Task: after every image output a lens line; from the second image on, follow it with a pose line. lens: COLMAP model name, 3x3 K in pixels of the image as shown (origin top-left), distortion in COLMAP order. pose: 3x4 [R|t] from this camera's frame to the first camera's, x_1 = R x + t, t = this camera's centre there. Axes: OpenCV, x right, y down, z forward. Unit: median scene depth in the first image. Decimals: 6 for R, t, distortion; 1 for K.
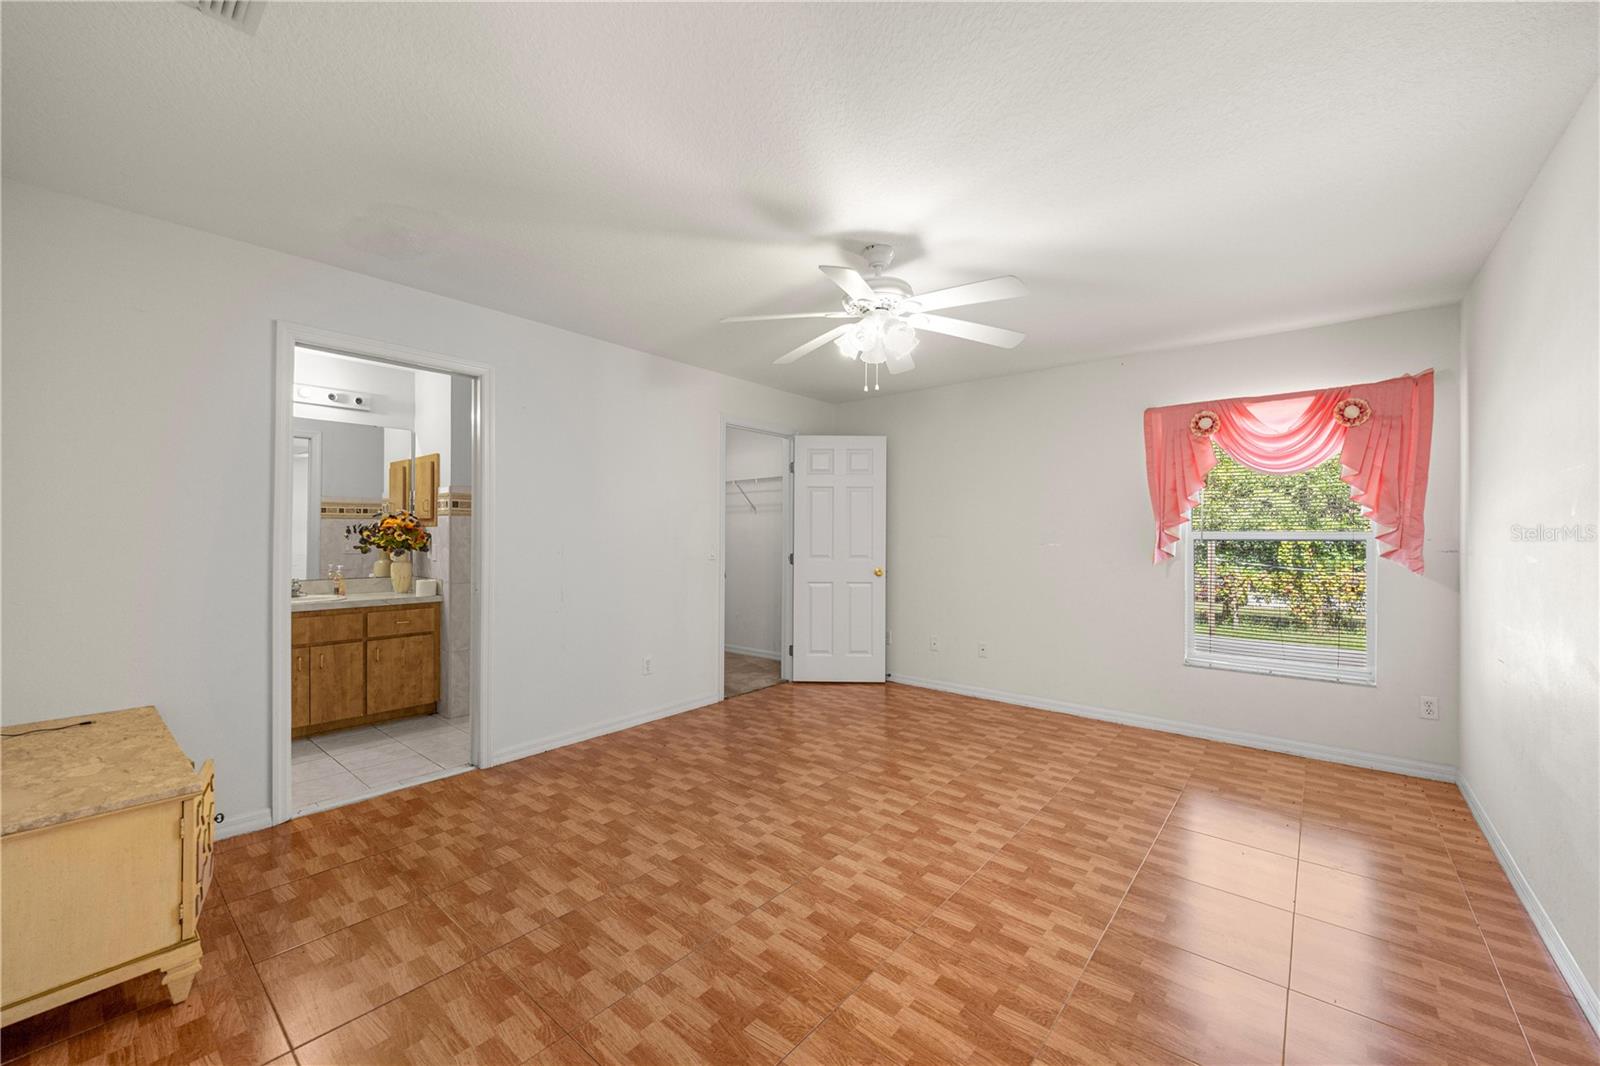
lens RADIAL K [[626.1, 0, 798.0], [0, 626.1, 535.8], [0, 0, 1]] dist [0.000420, 0.000018]
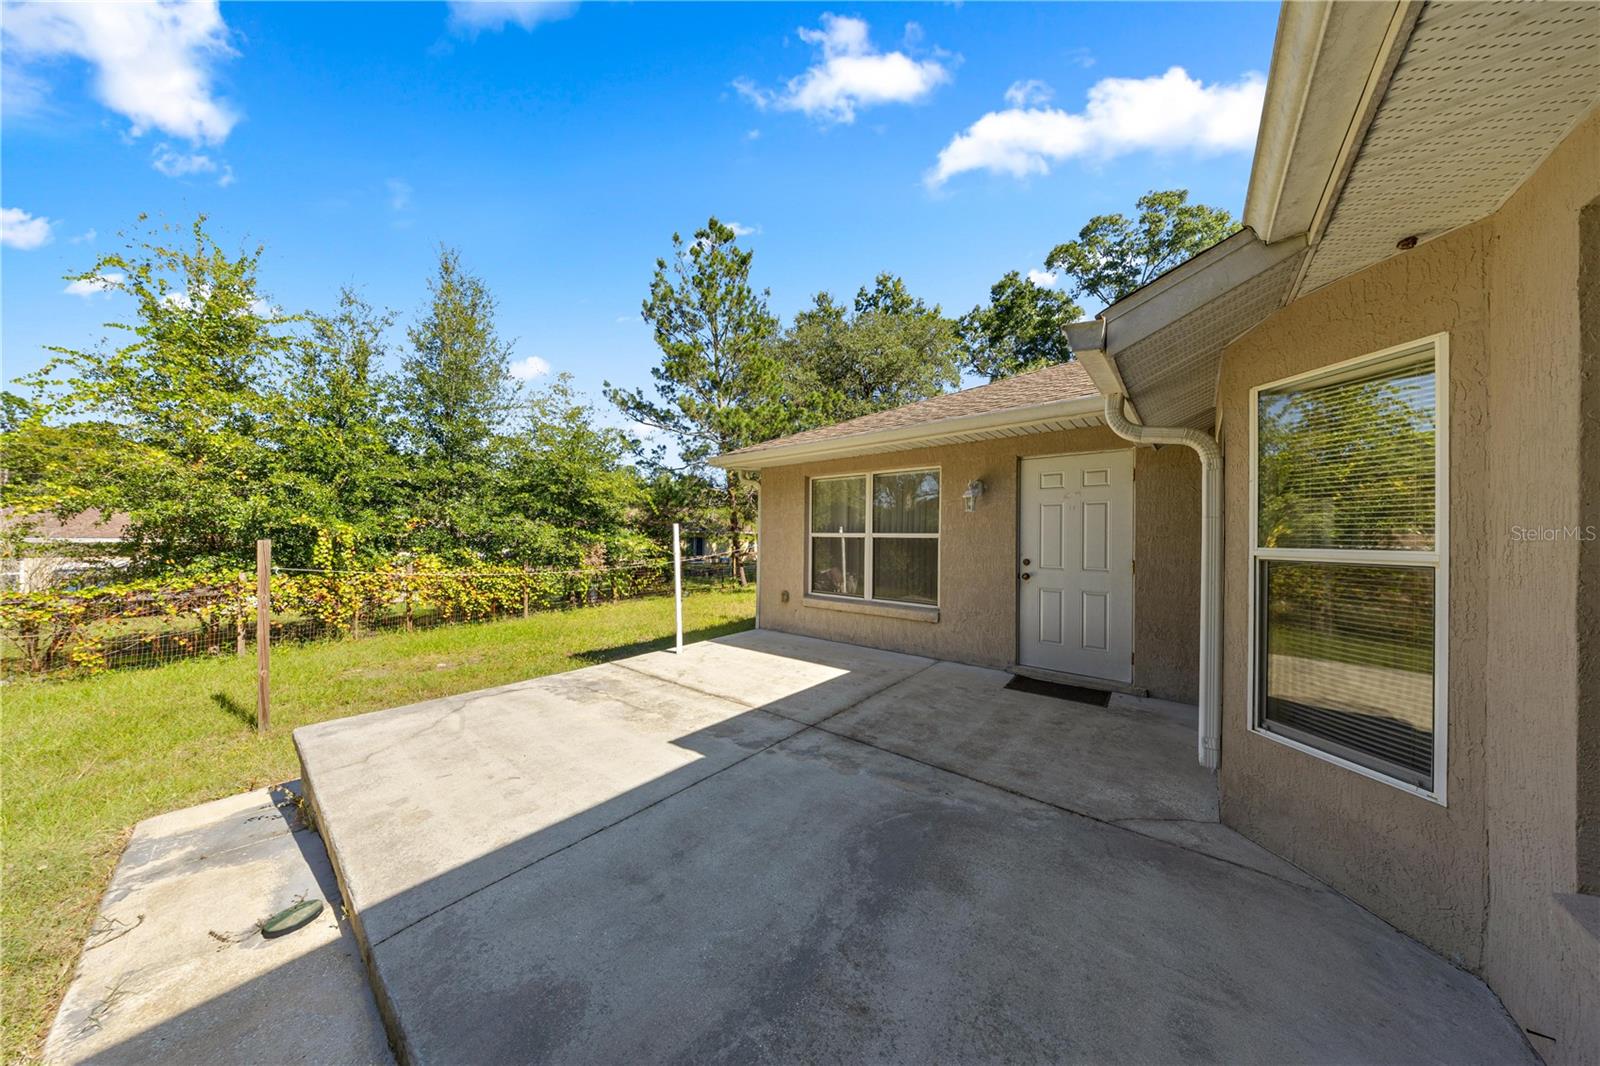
lens RADIAL K [[471.2, 0, 796.5], [0, 471.2, 534.1], [0, 0, 1]] dist [0.000004, -0.000023]
pose [[-0.004072, 0.006253, 0.999972, 0.146360], [-0.005504, 0.999965, -0.006276, 0.004495], [-0.999977, -0.005529, -0.004037, 0.364747]]
